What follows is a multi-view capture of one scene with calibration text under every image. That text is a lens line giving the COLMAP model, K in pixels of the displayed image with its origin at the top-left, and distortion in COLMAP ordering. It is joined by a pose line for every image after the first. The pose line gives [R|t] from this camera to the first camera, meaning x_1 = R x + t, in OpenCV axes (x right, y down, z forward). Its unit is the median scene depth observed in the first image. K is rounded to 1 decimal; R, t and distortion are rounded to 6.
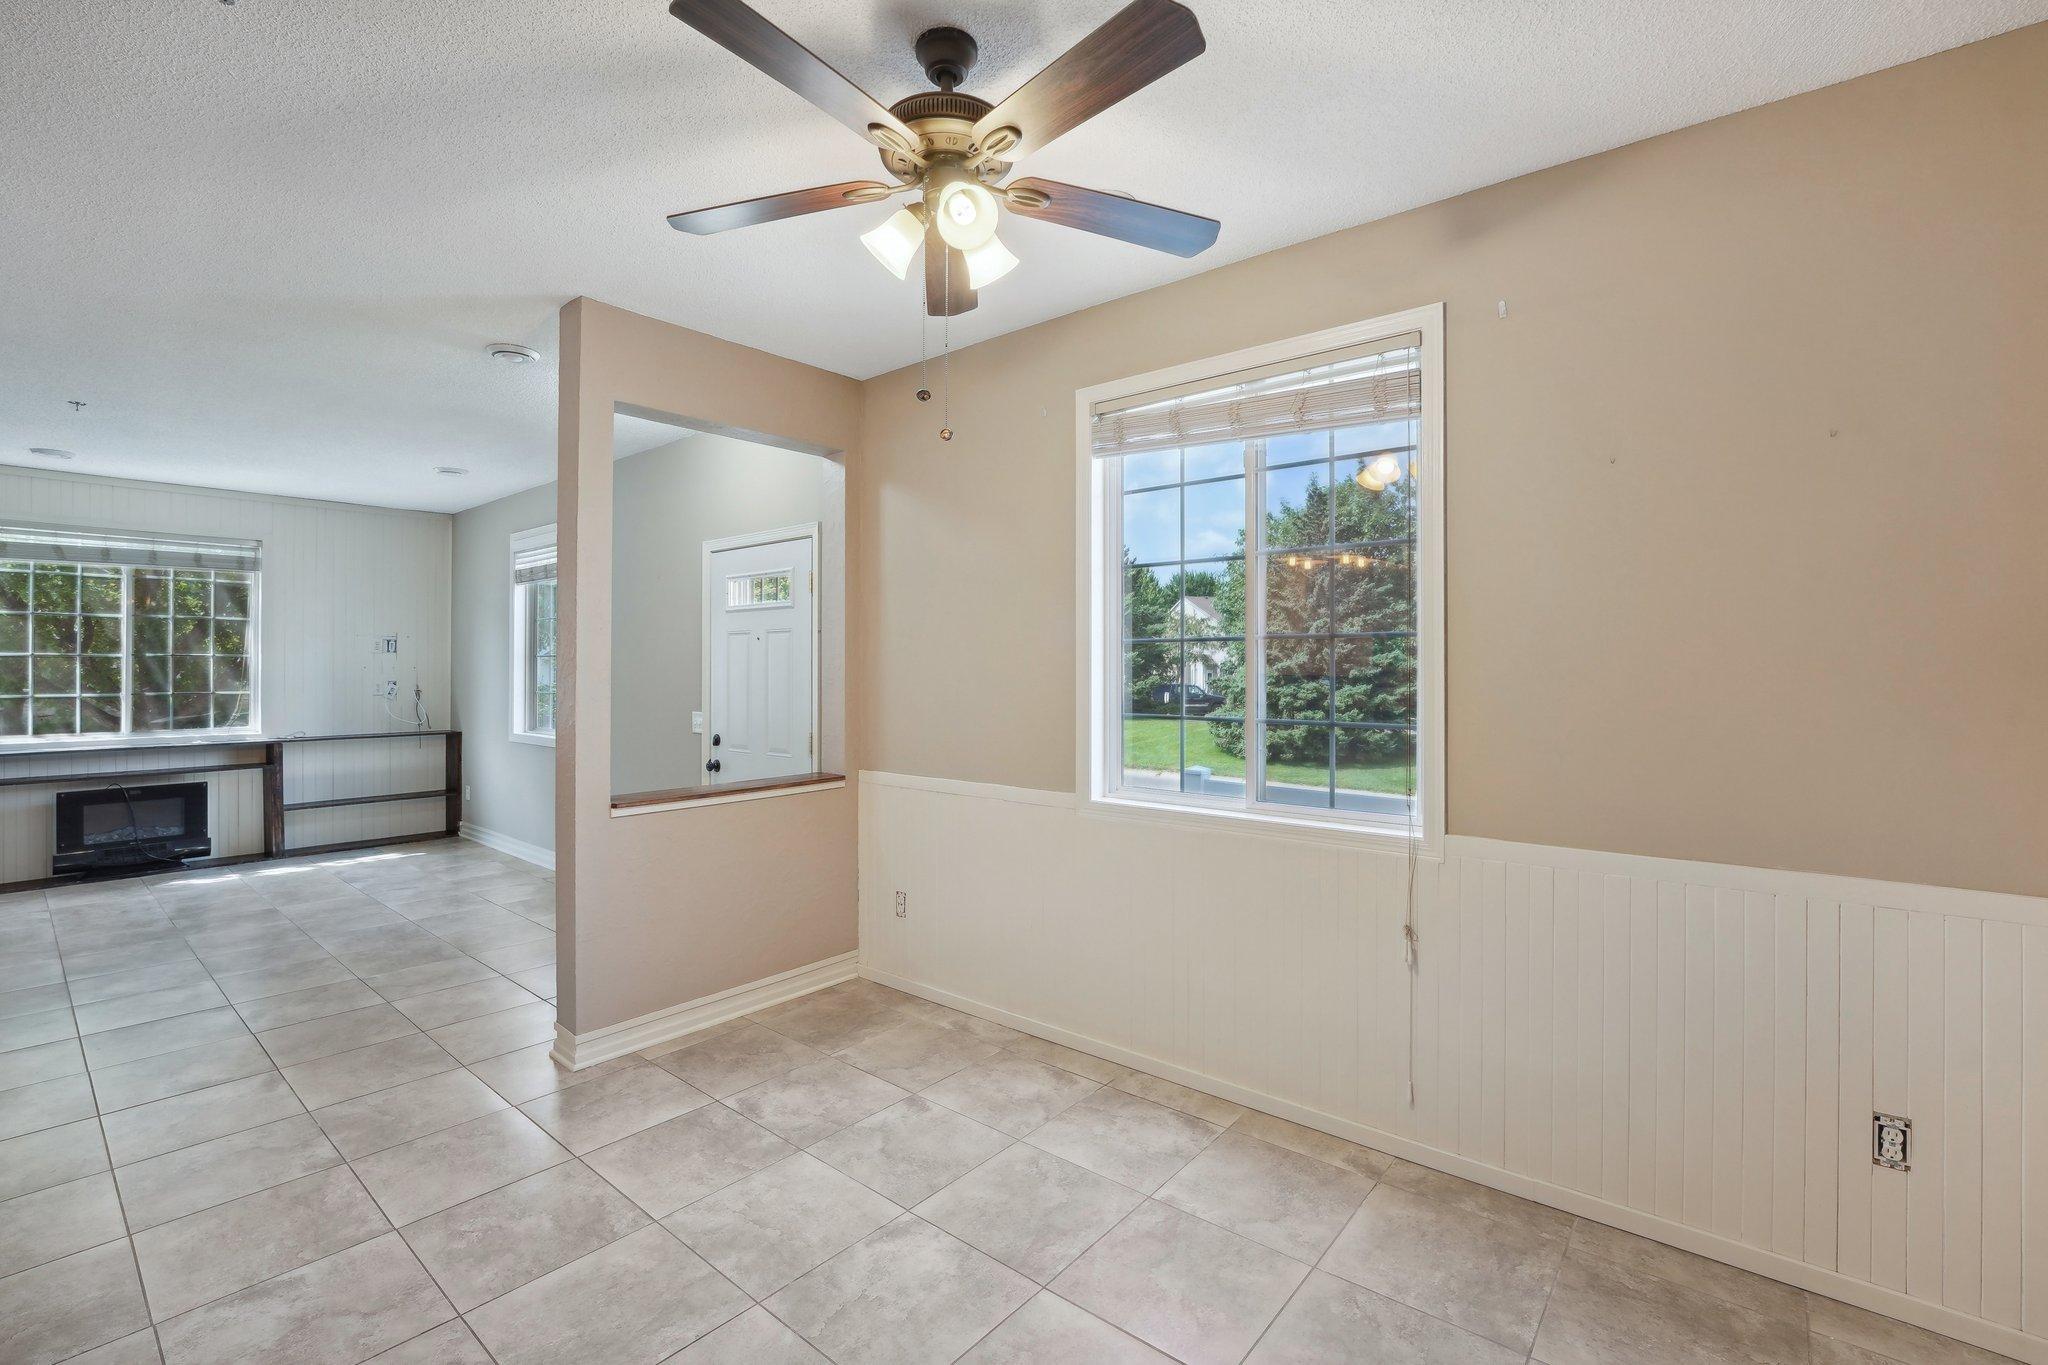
lens RADIAL K [[894.9, 0, 1020.0], [0, 894.9, 663.9], [0, 0, 1]] dist [-0.017962, 0.001054]
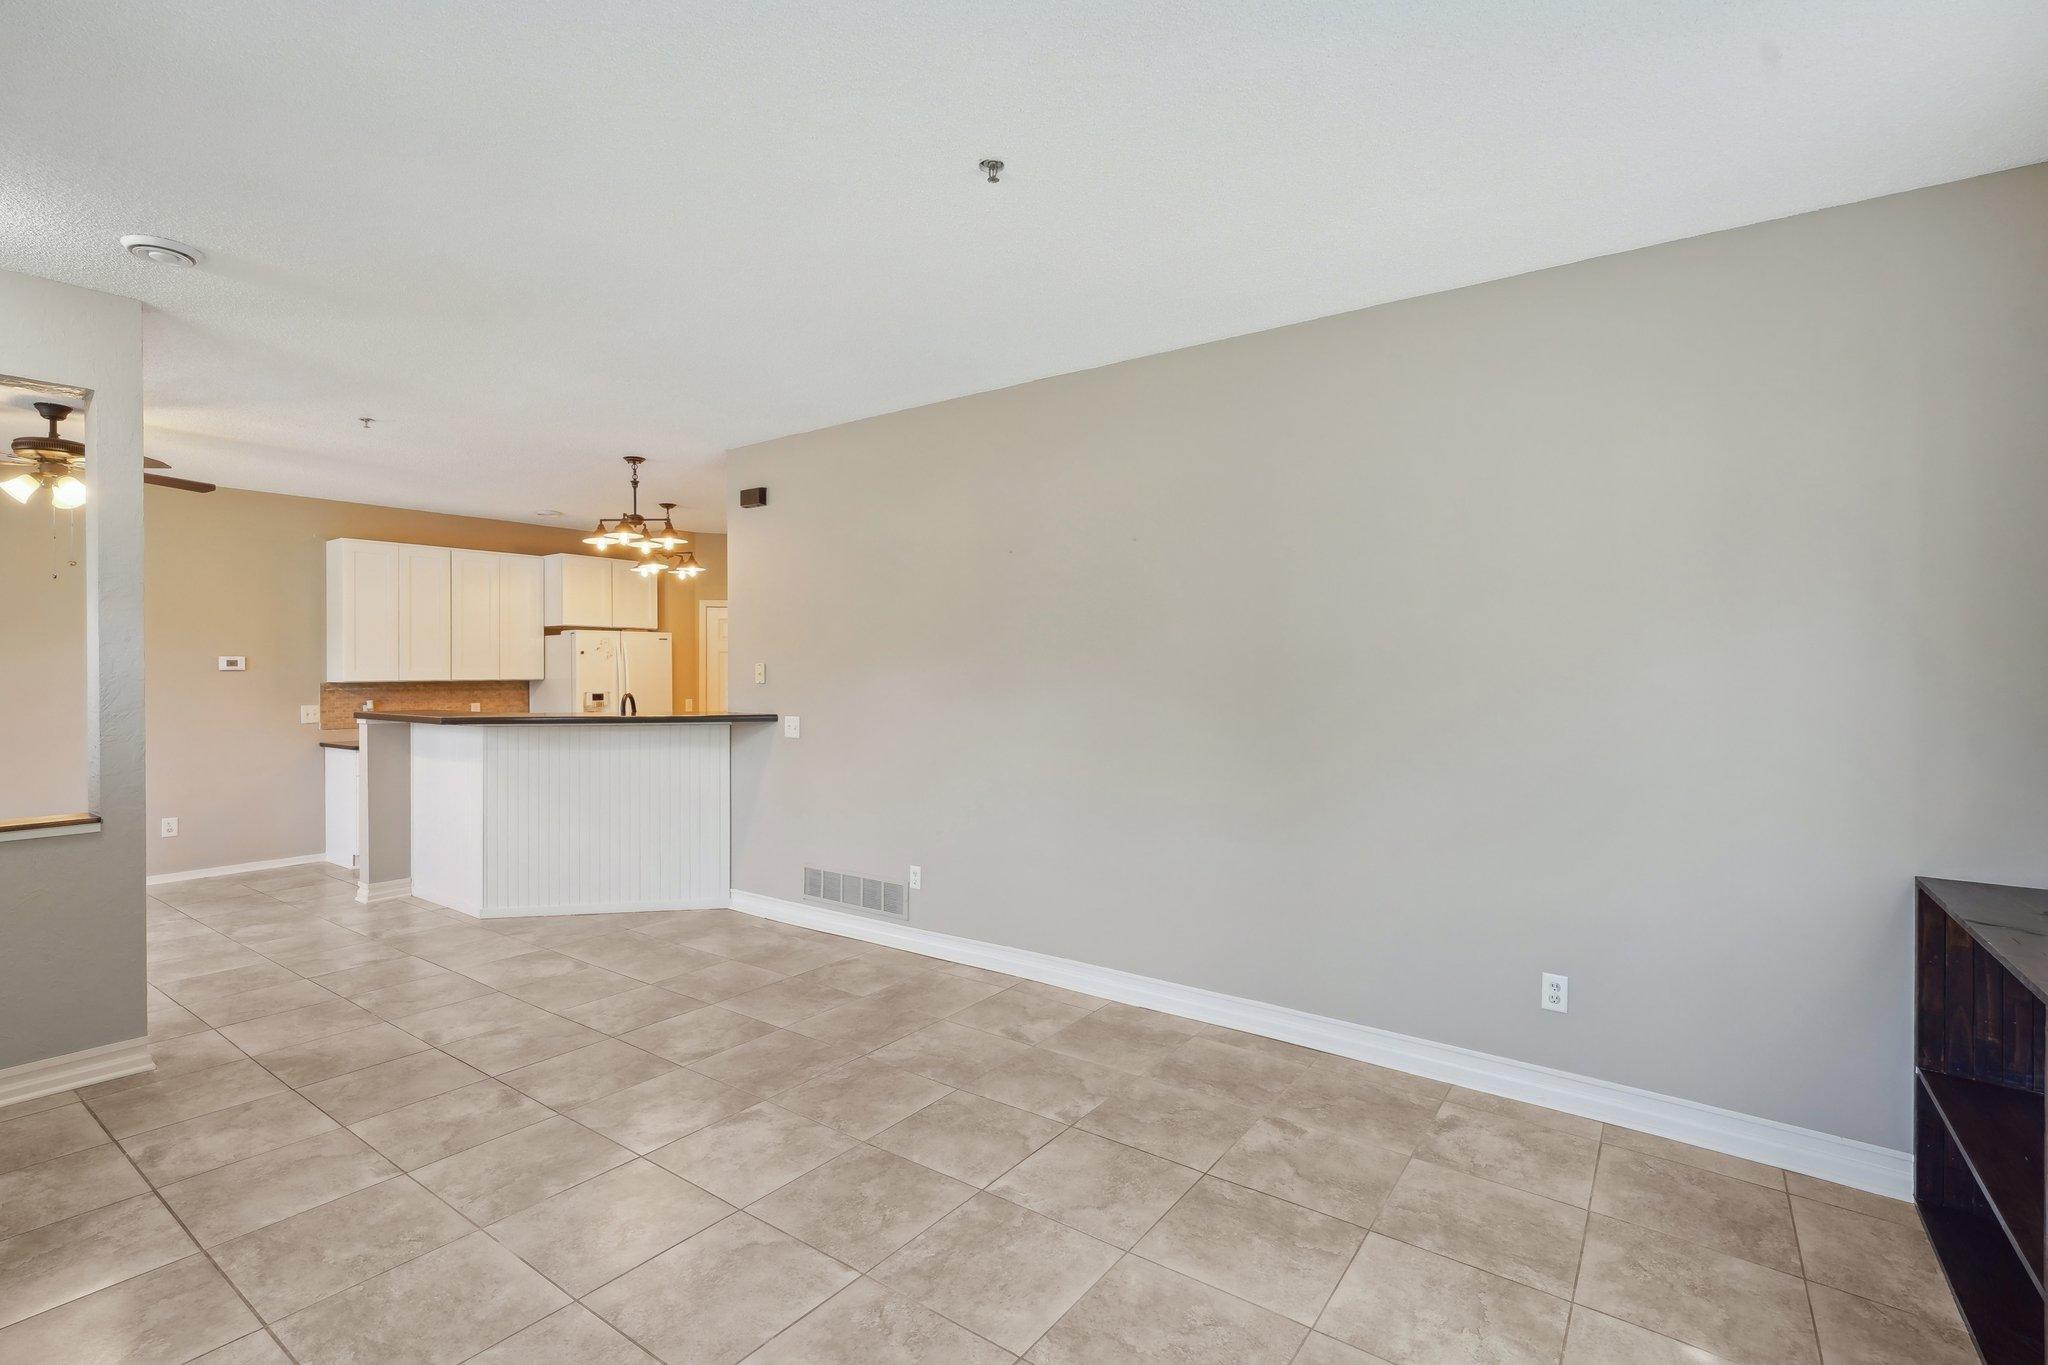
lens RADIAL K [[975.3, 0, 1010.3], [0, 975.3, 673.5], [0, 0, 1]] dist [0.009762, -0.000161]
pose [[-0.998662, 0.003208, -0.051613, -1.169564], [0.003315, 0.999993, -0.001972, 0.007041], [0.051606, -0.002140, -0.998665, 1.758842]]
